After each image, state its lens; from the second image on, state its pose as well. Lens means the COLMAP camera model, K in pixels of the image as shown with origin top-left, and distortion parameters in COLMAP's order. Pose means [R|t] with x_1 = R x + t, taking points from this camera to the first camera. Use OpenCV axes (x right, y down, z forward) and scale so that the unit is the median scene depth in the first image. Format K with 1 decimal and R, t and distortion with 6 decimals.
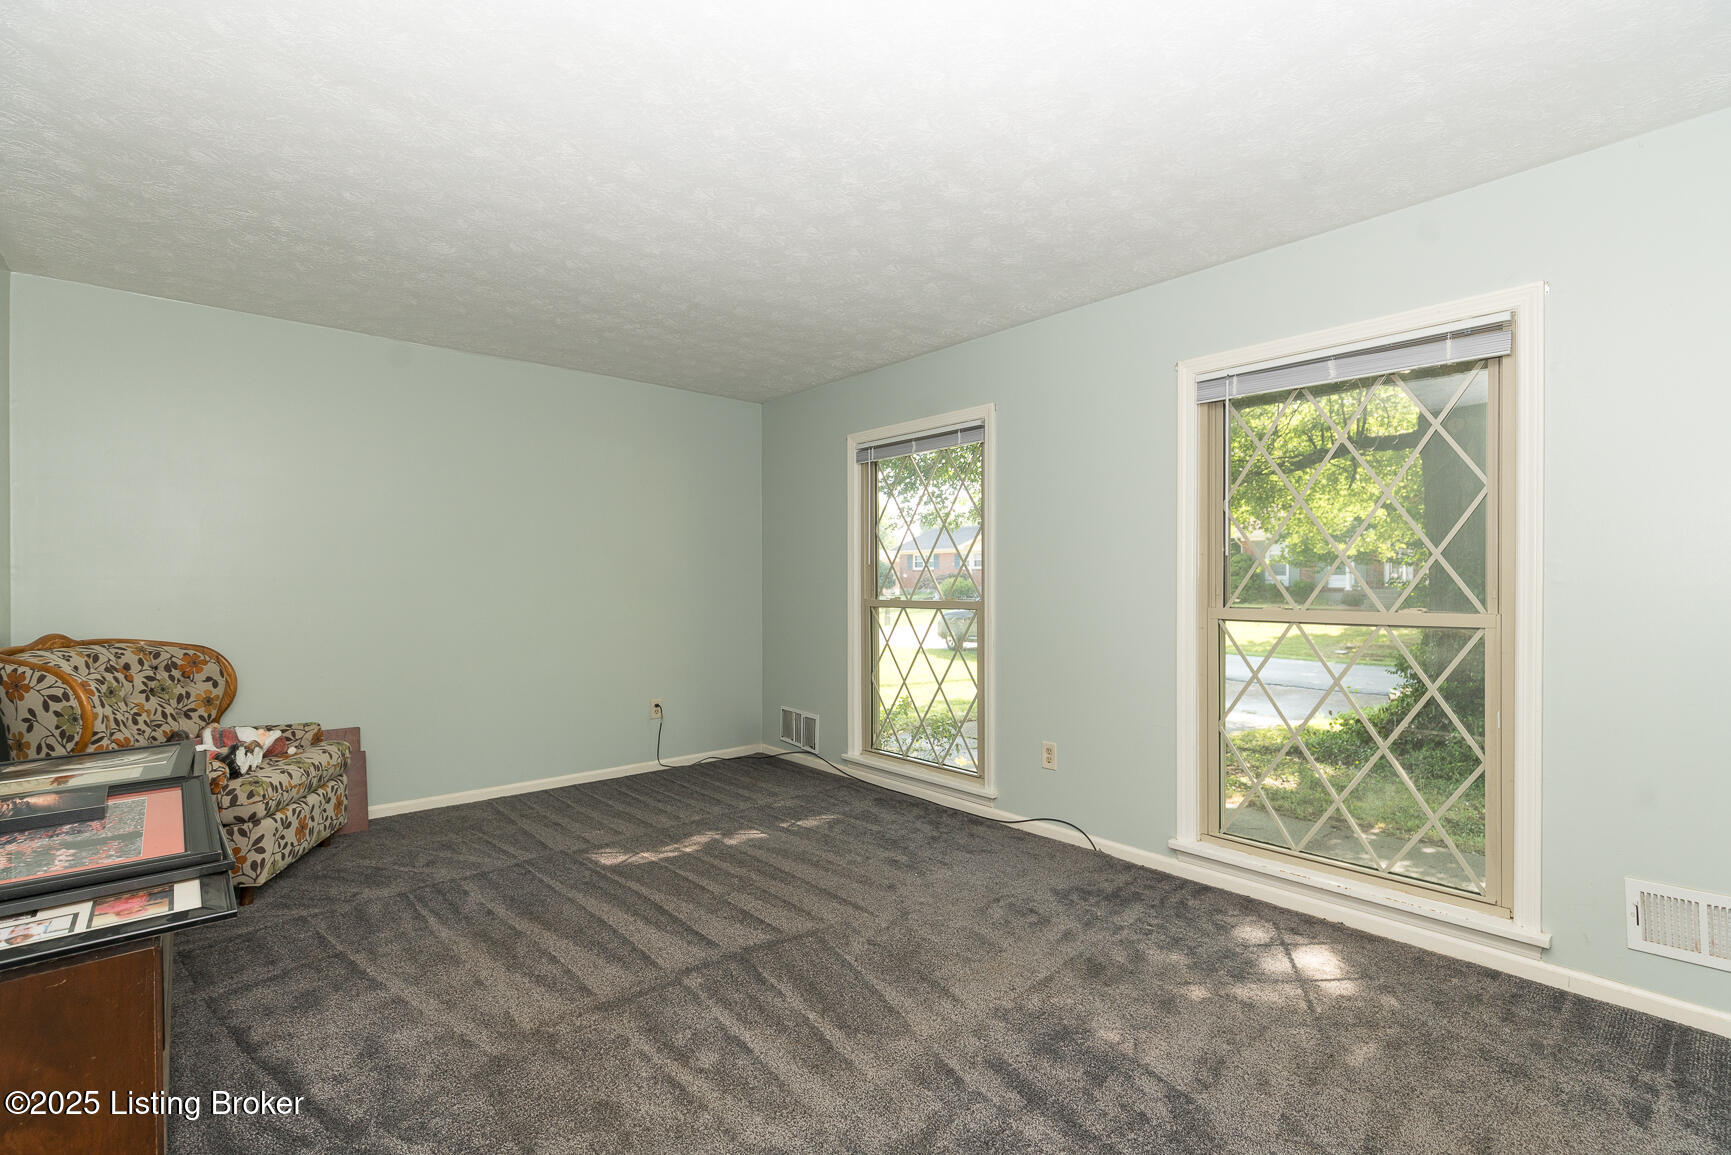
lens RADIAL K [[784.0, 0, 844.0], [0, 784.0, 577.9], [0, 0, 1]] dist [0.011283, -0.002466]
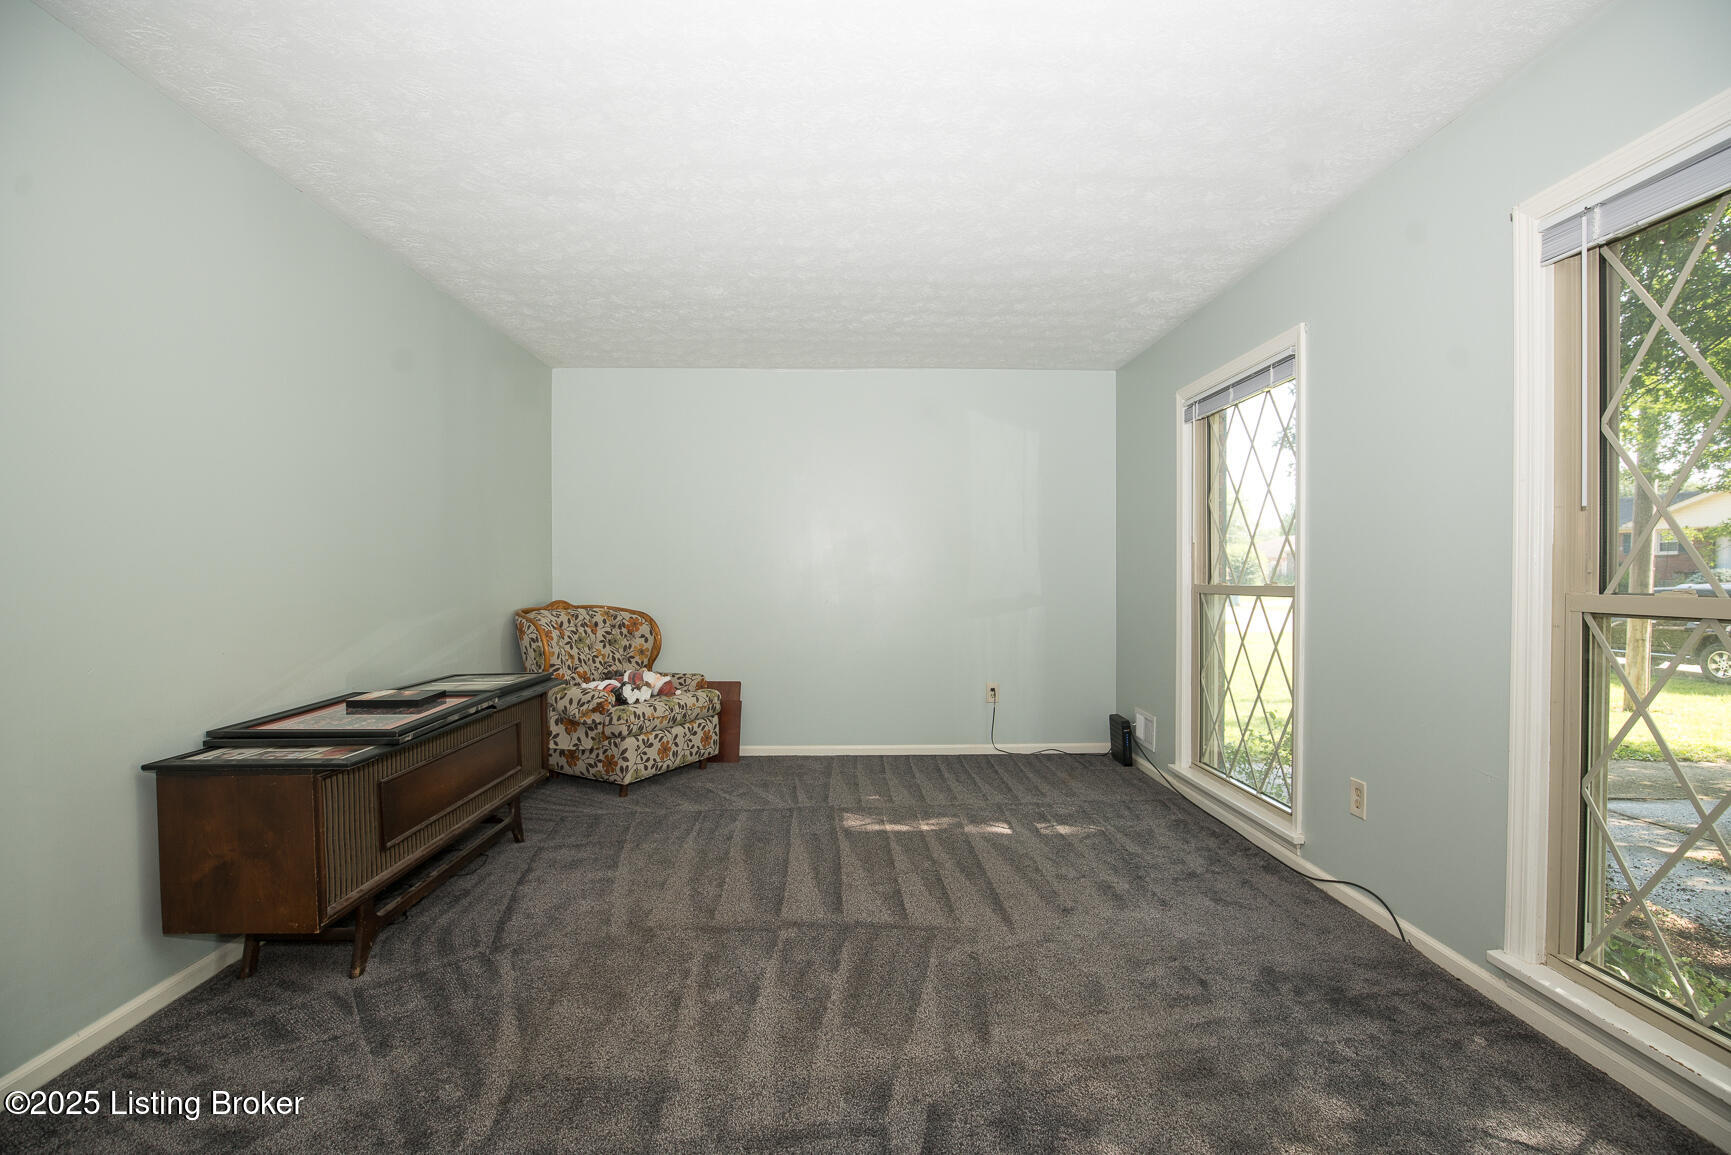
lens RADIAL K [[784.0, 0, 864.5], [0, 784.0, 583.3], [0, 0, 1]] dist [0.011283, -0.002466]
pose [[0.784004, 0.005923, -0.620728, 0.384394], [0.002200, 0.999922, 0.012320, 0.020174], [0.620752, -0.011025, 0.783929, 0.169352]]
